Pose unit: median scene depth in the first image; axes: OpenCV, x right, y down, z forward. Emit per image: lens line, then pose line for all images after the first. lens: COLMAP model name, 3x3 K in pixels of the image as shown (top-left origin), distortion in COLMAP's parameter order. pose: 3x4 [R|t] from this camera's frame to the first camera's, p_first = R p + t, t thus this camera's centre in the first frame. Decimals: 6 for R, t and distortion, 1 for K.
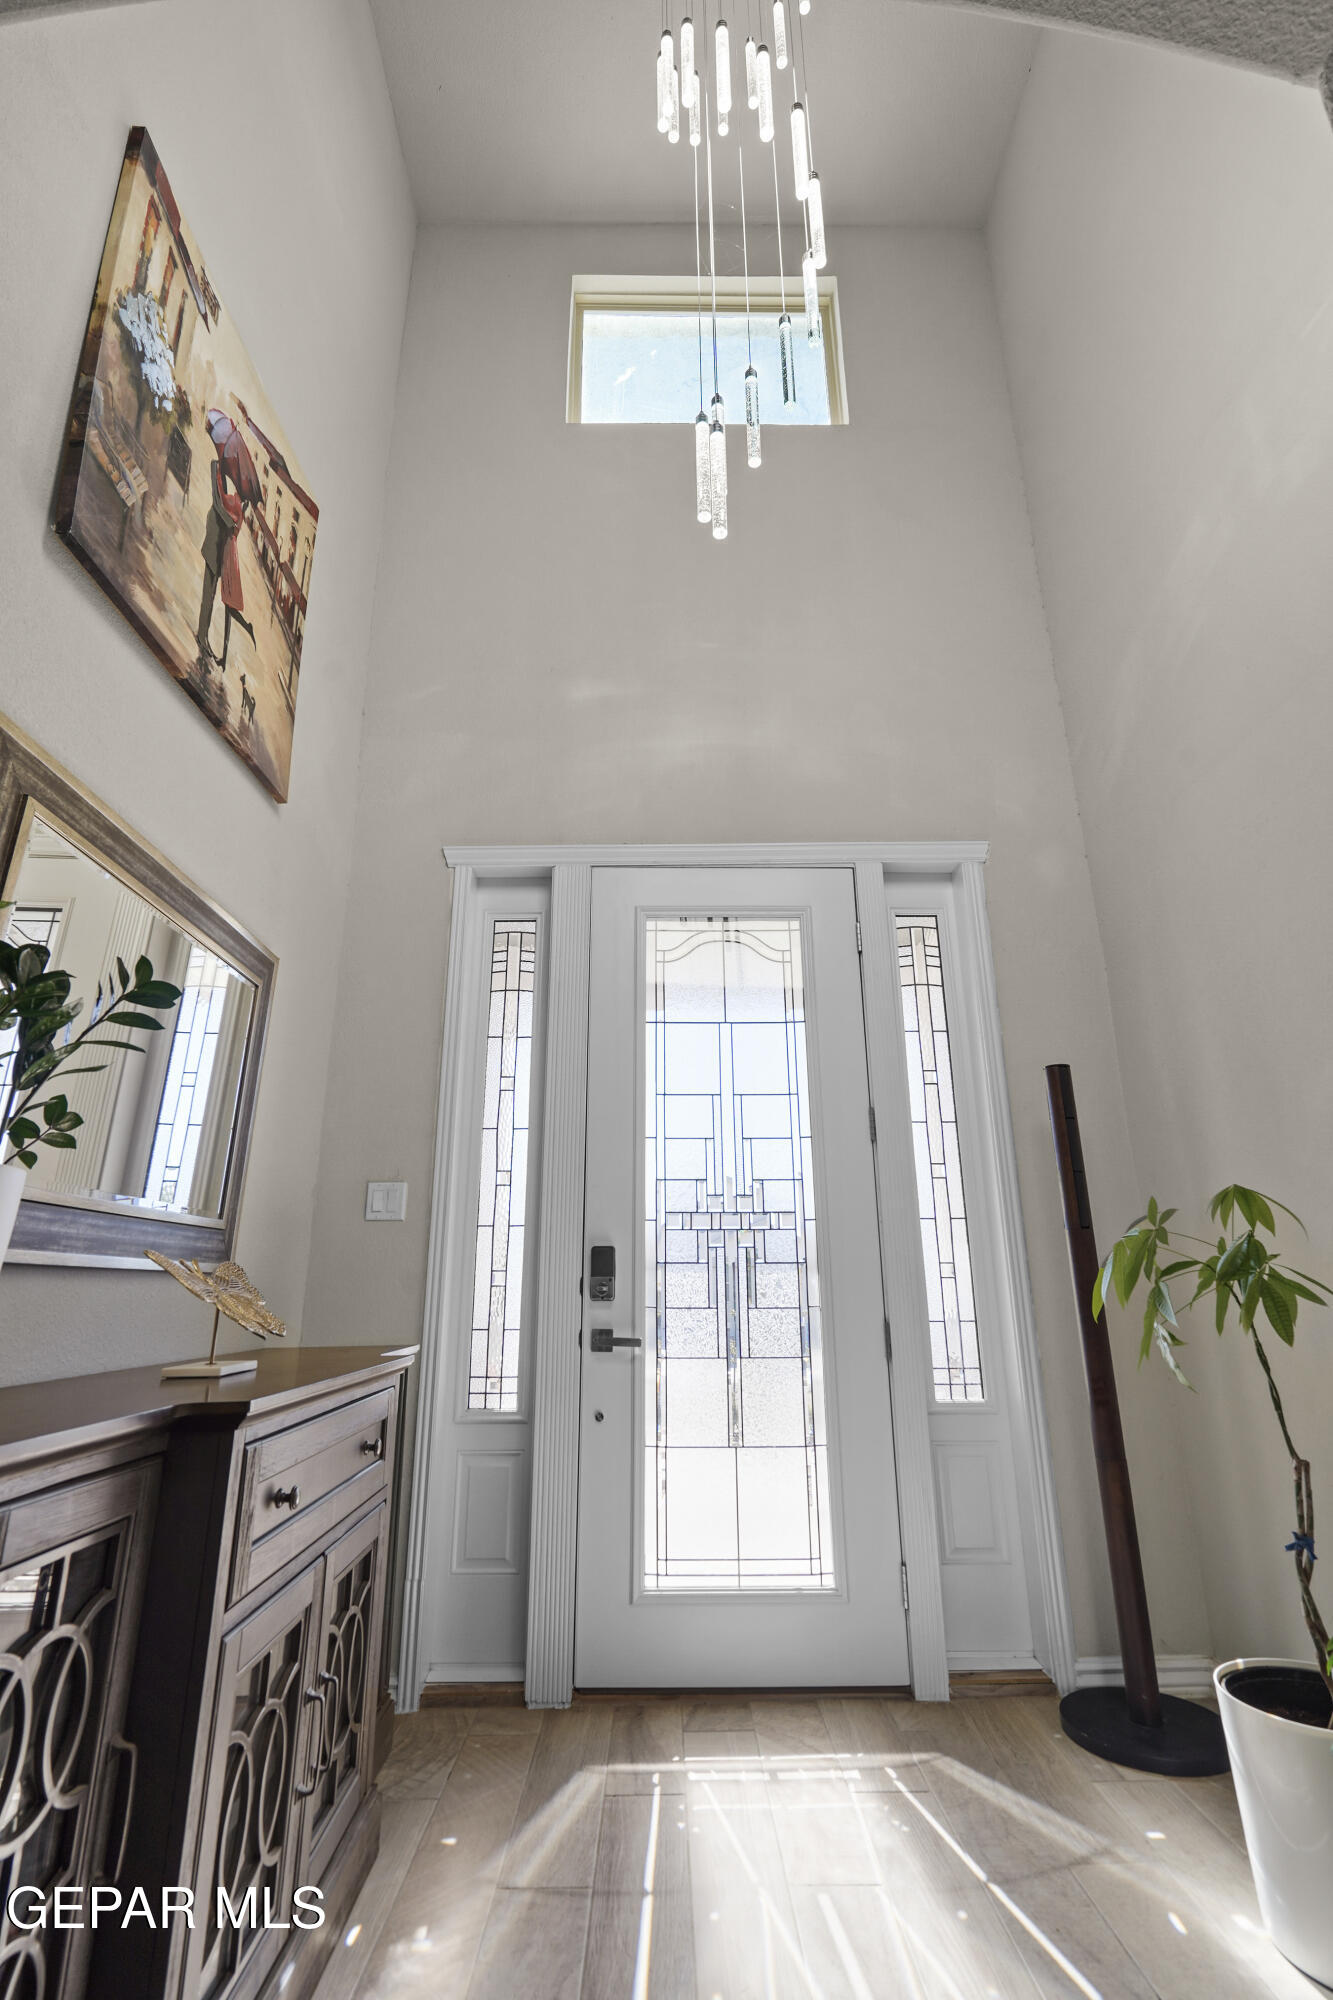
lens RADIAL K [[909.2, 0, 666.5], [0, 909.2, 1000.0], [0, 0, 1]] dist [-0.001443, 0.000569]
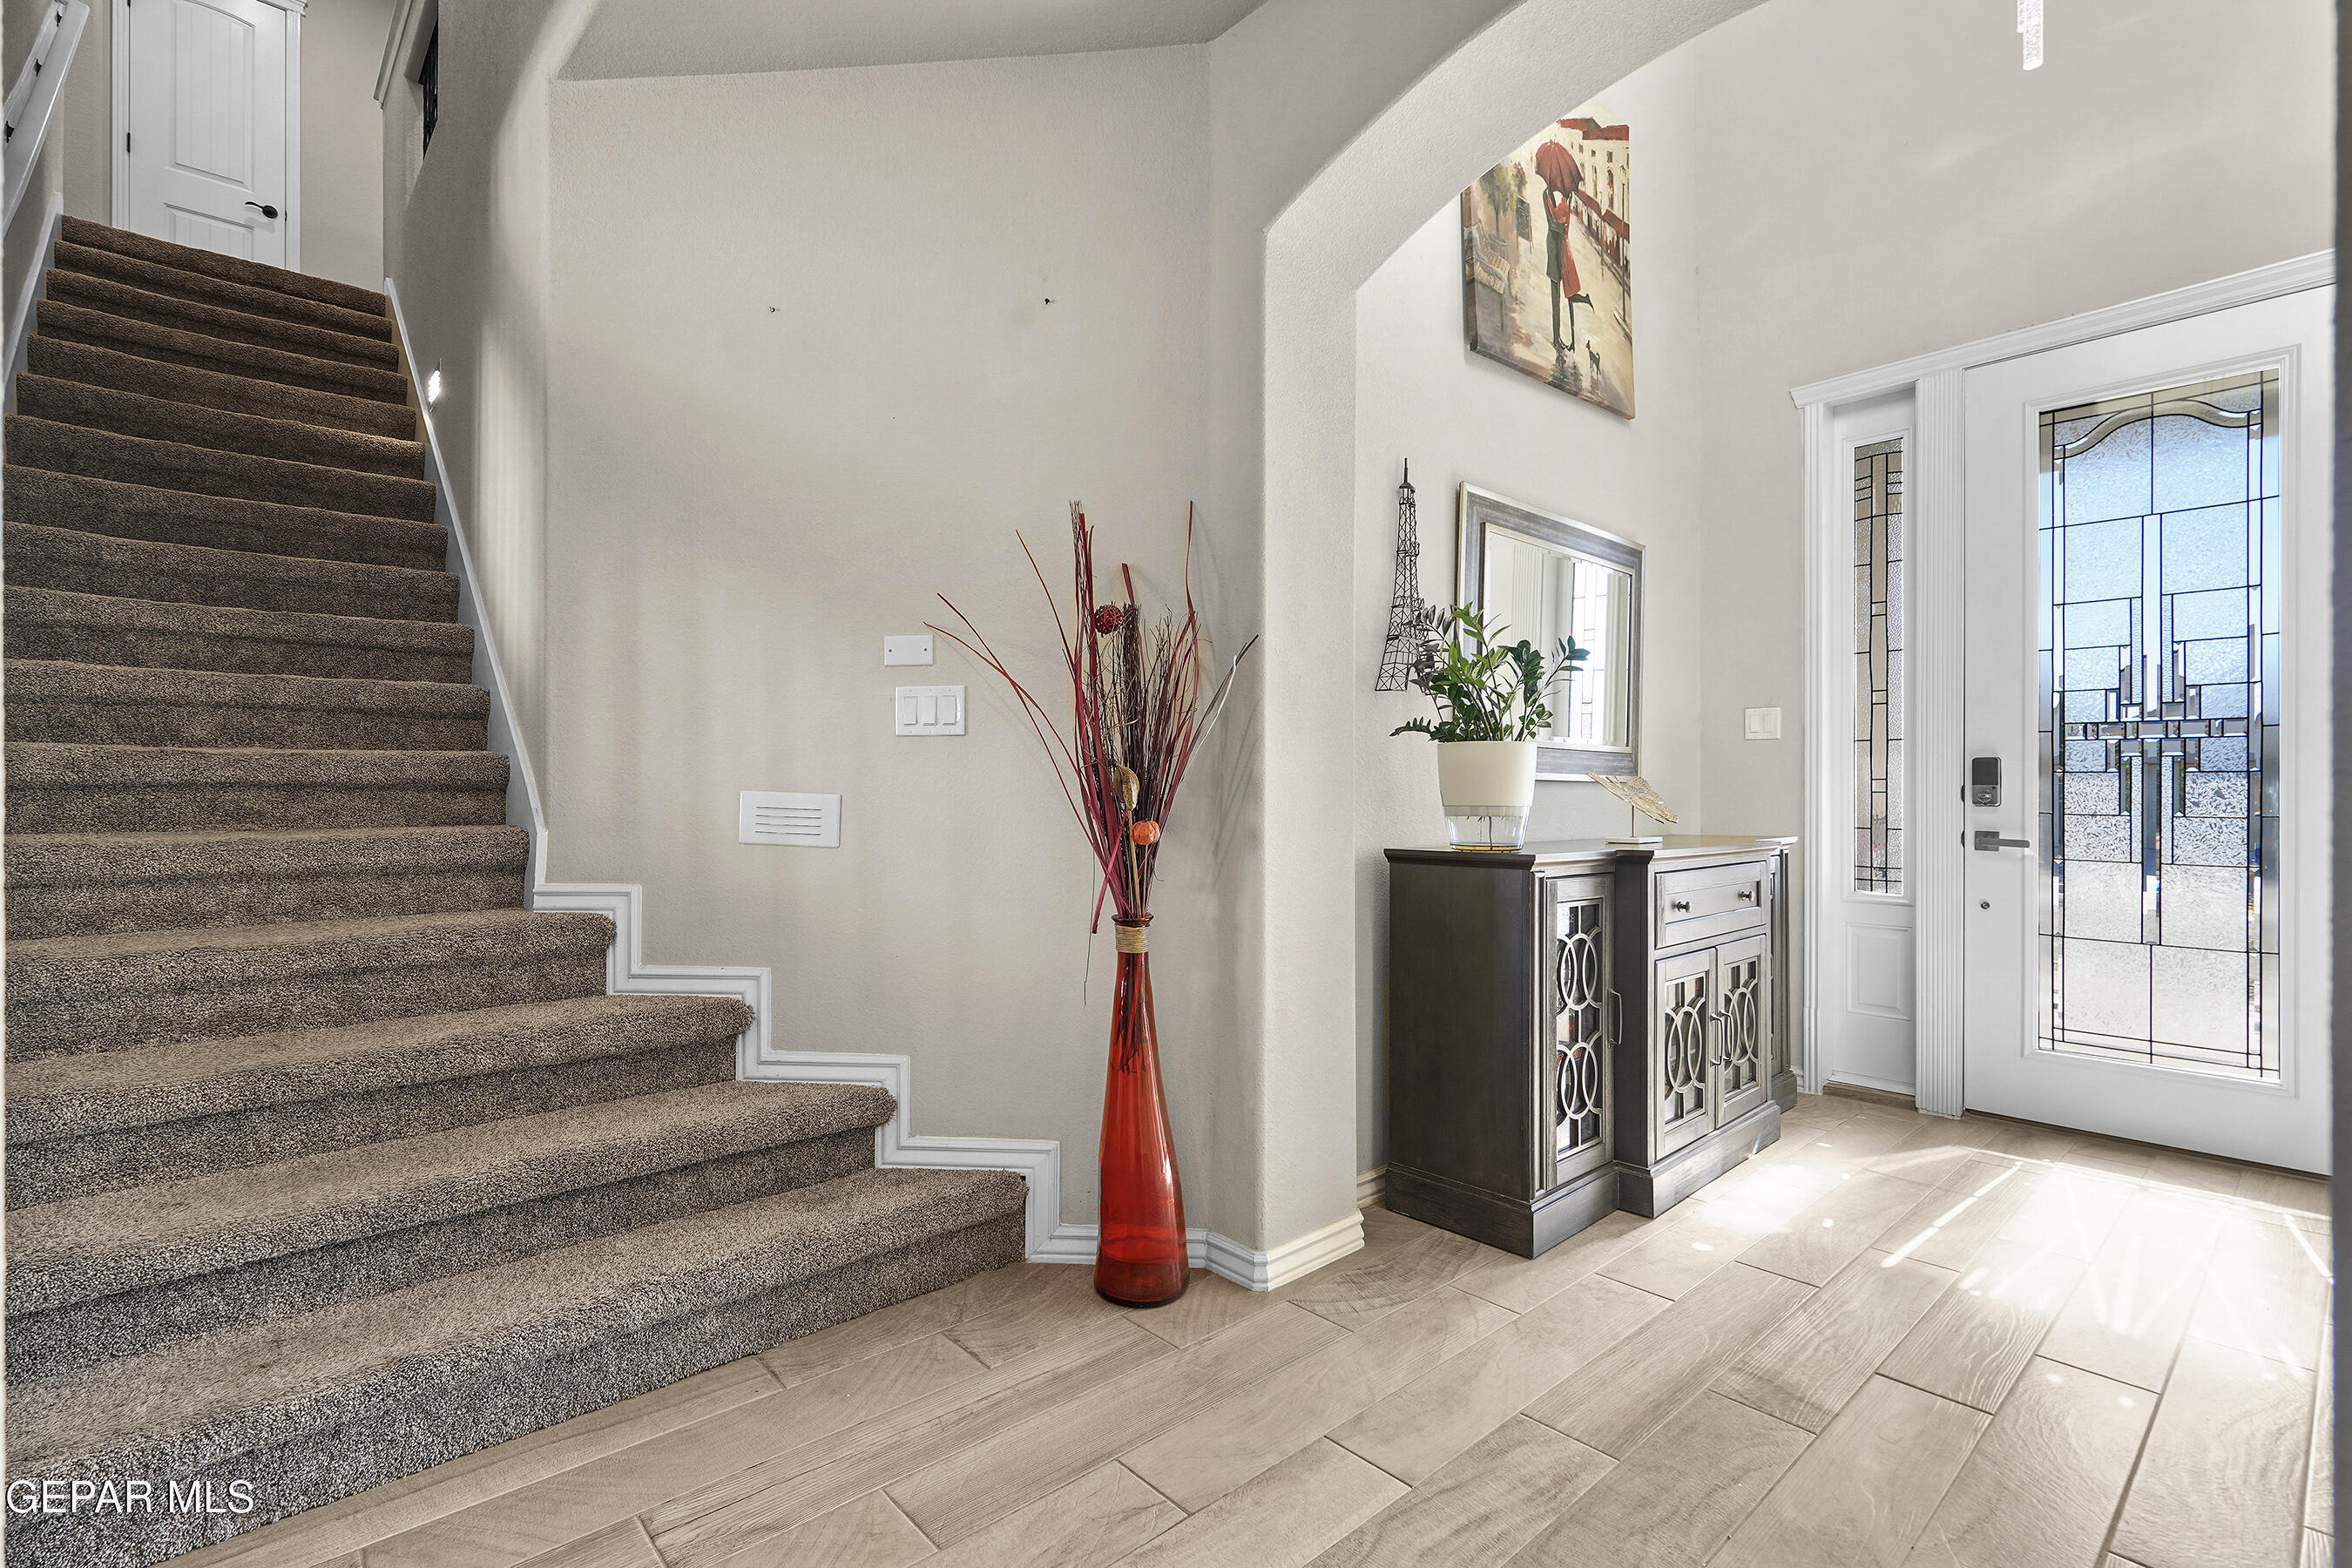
lens RADIAL K [[1069.2, 0, 1165.1], [0, 1069.2, 787.6], [0, 0, 1]] dist [-0.001443, 0.000569]
pose [[0.654760, 0.006616, -0.755808, 0.308020], [0.221371, 0.954433, 0.200130, -0.196487], [0.722692, -0.298351, 0.623460, -0.600155]]
